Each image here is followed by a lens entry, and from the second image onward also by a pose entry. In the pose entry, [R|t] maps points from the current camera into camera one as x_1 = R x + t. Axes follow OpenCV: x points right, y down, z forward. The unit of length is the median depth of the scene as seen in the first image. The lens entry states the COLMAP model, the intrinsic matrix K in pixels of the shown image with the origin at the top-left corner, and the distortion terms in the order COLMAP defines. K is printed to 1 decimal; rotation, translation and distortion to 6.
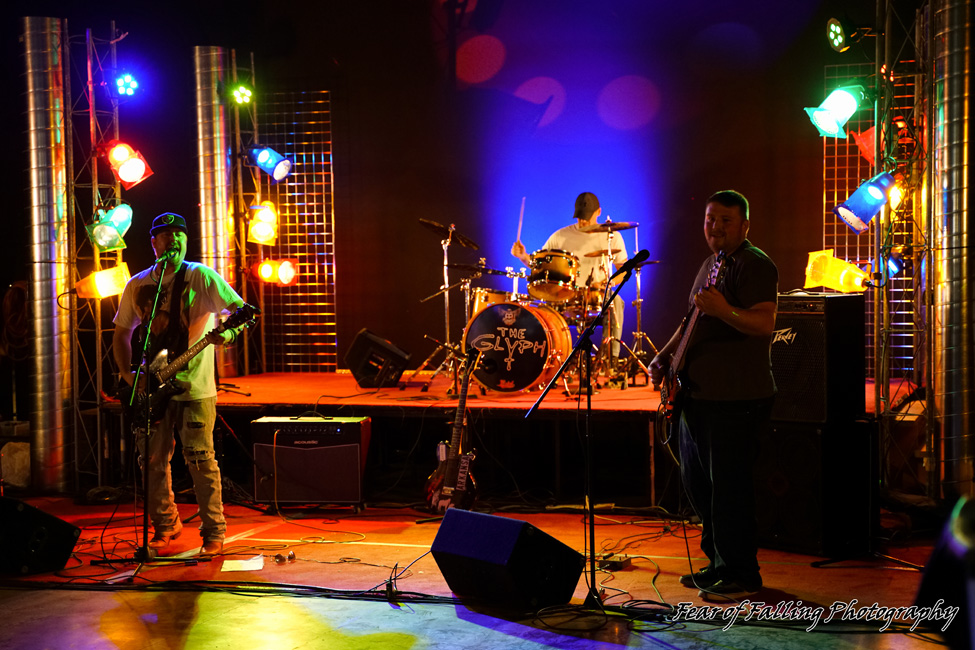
lens RADIAL K [[1678.6, 0, 487.5], [0, 1678.6, 325.0], [0, 0, 1]] dist [0.168508, -0.071188]
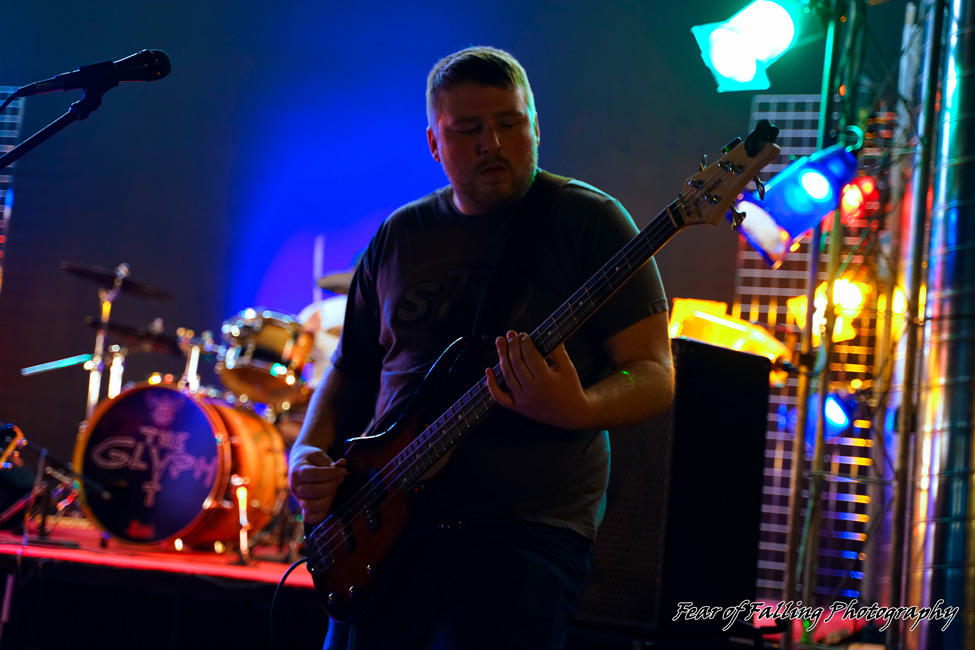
lens RADIAL K [[1521.5, 0, 487.5], [0, 1521.5, 325.0], [0, 0, 1]] dist [0.019972, 0.032366]
pose [[0.993875, 0.110459, -0.003306, 0.119547], [-0.109459, 0.979876, -0.166919, 0.040442], [-0.015199, 0.166258, 0.985965, 0.489097]]
